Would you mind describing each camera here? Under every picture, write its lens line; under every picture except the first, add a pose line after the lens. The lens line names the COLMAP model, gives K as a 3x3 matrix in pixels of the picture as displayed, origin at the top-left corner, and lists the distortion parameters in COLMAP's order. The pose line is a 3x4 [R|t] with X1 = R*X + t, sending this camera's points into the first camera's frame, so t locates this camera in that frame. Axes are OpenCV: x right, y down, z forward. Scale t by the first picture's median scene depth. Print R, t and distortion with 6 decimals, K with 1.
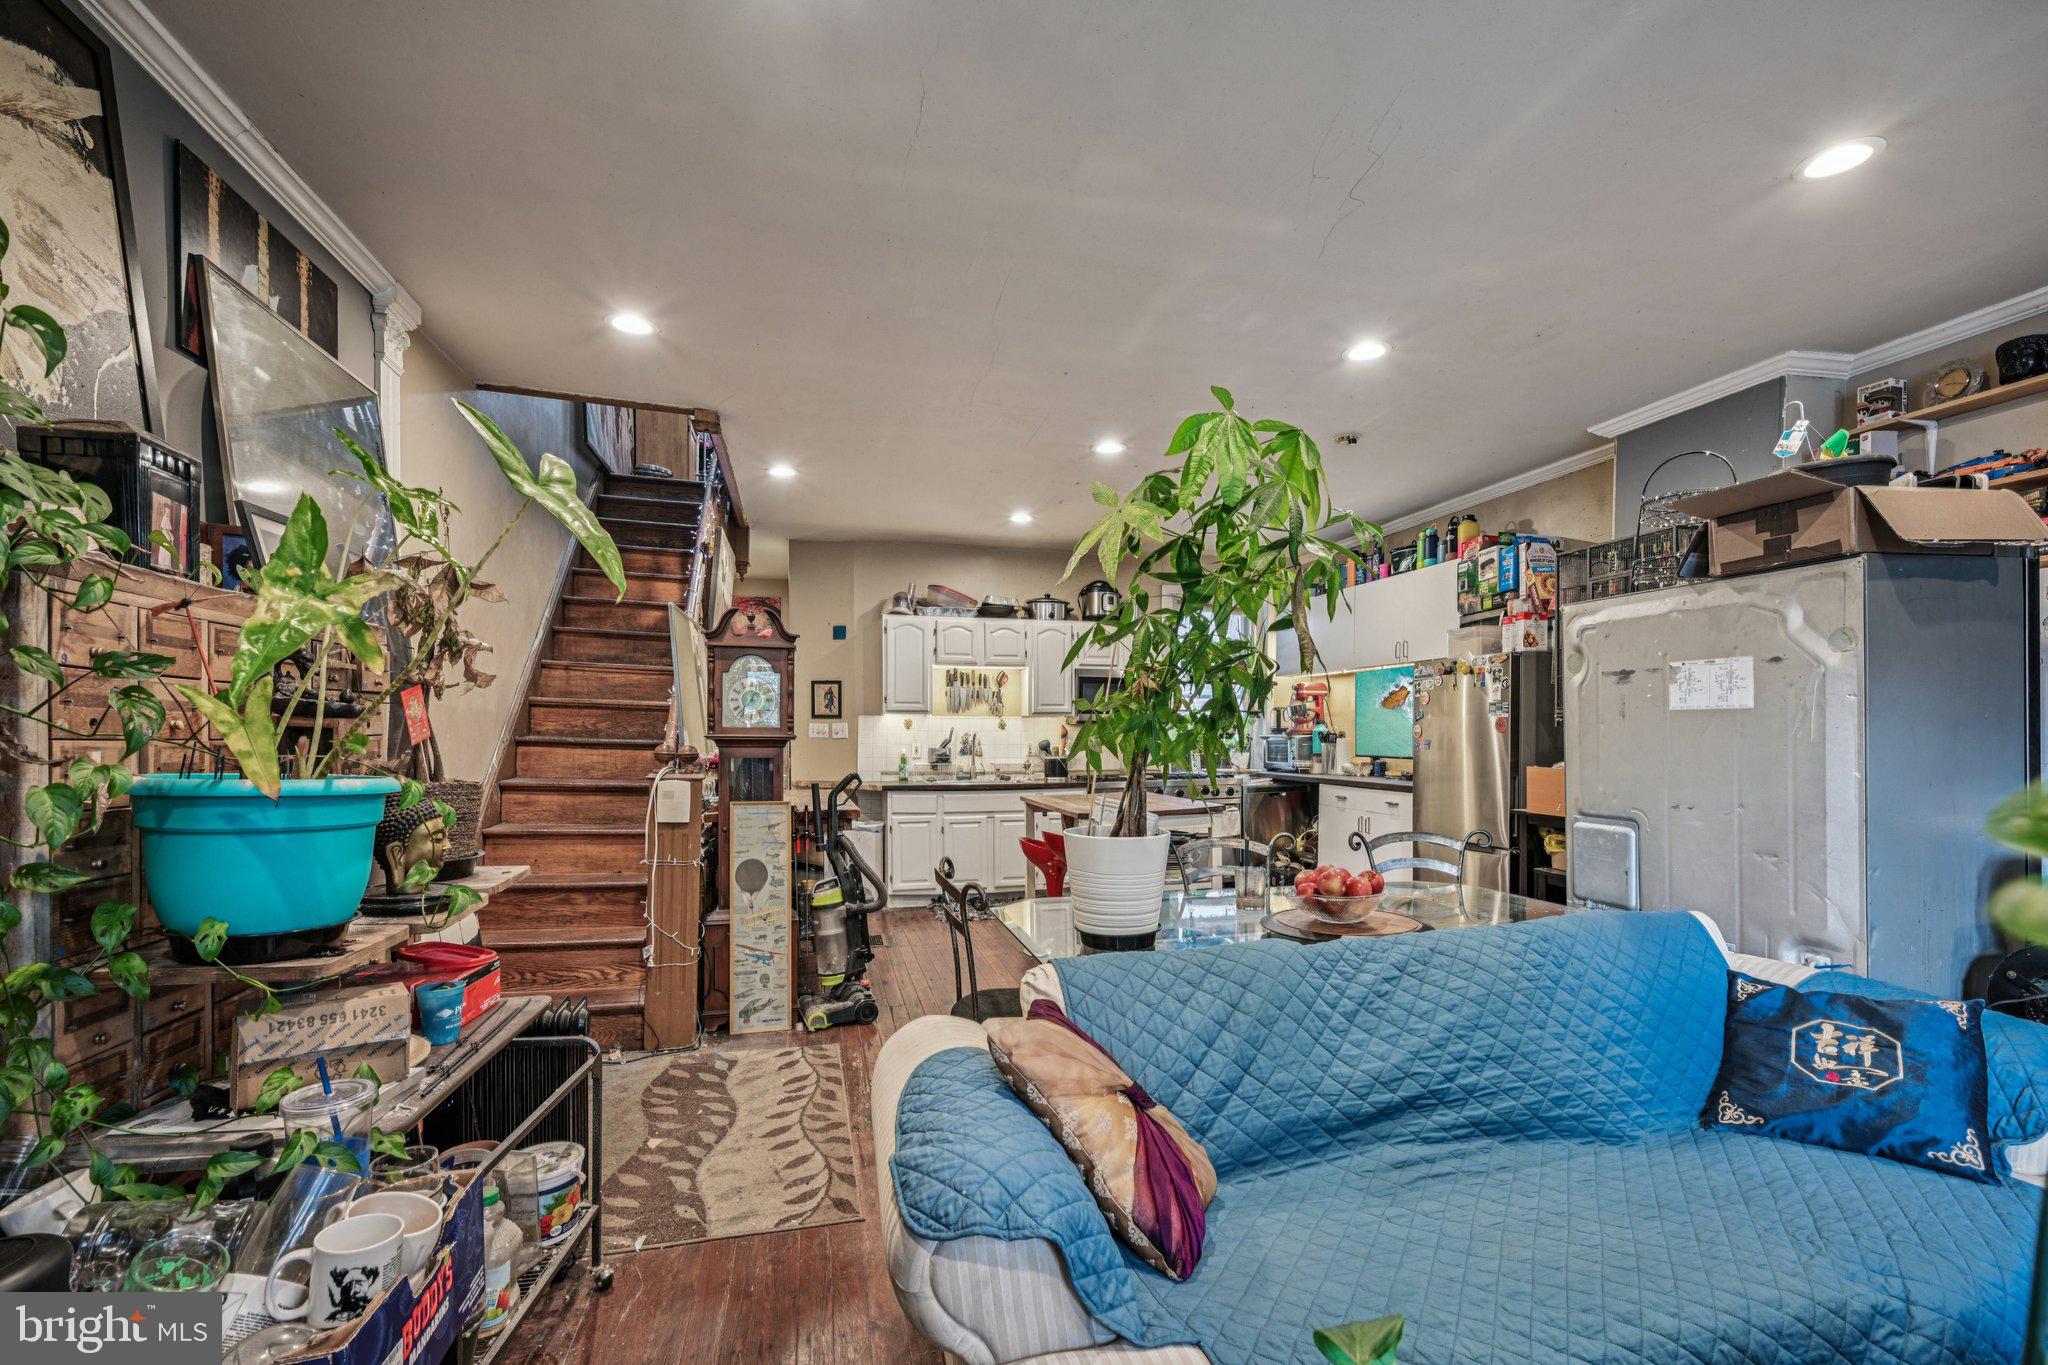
lens RADIAL K [[894.3, 0, 1041.0], [0, 894.3, 734.1], [0, 0, 1]] dist [-0.000813, 0.000235]
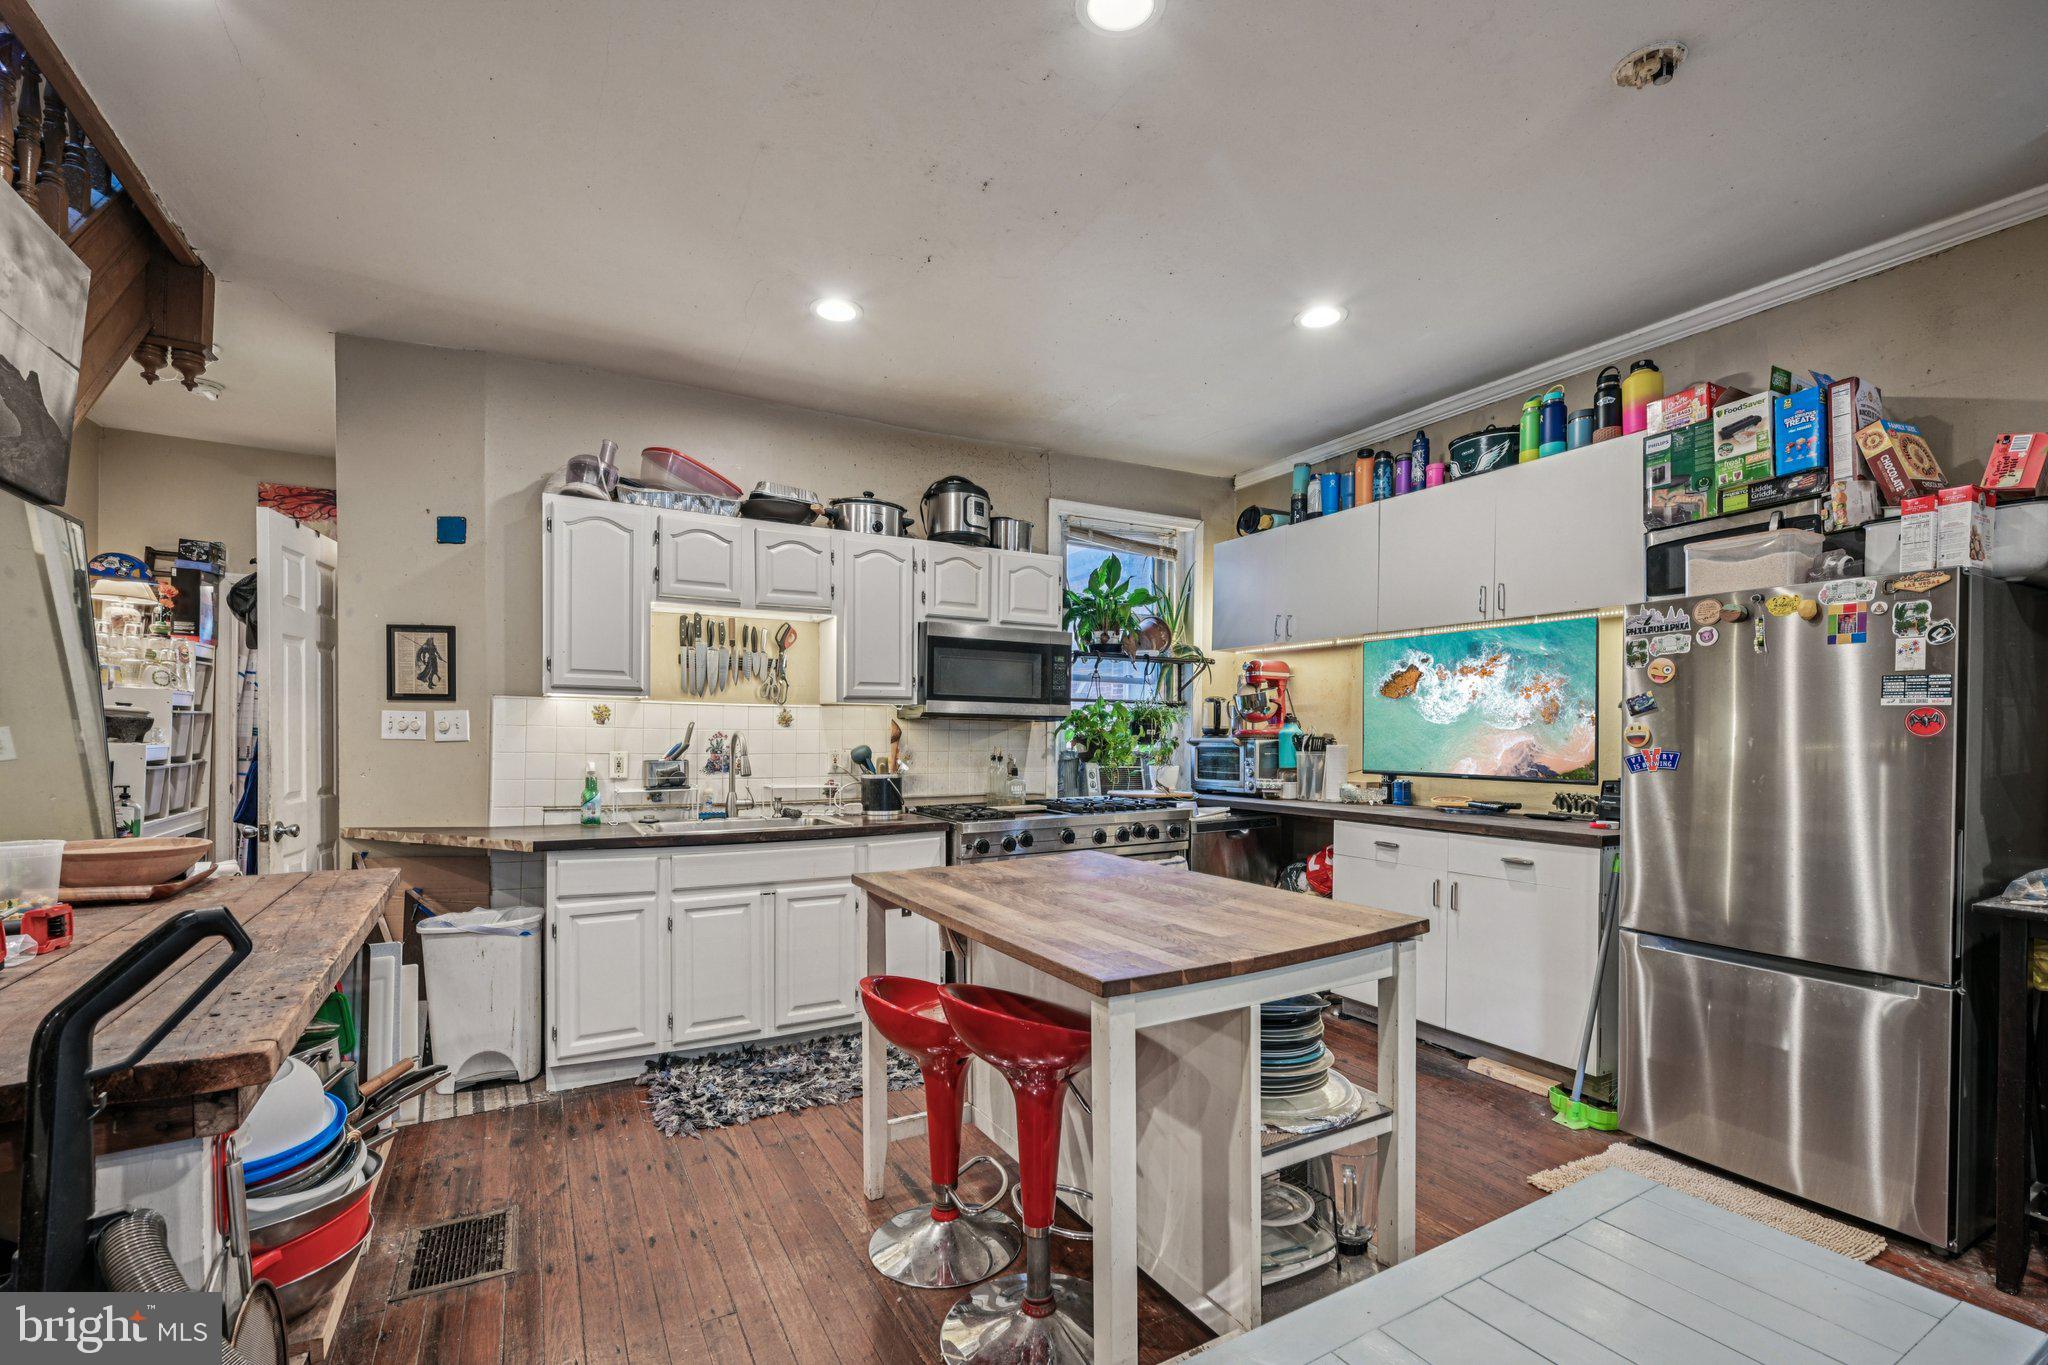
lens RADIAL K [[894.3, 0, 1028.7], [0, 894.3, 741.1], [0, 0, 1]] dist [-0.000813, 0.000235]
pose [[0.965986, 0.004111, 0.258561, -0.042454], [-0.005989, 0.999961, 0.006475, -0.000703], [-0.258525, -0.007803, 0.965973, 0.433008]]
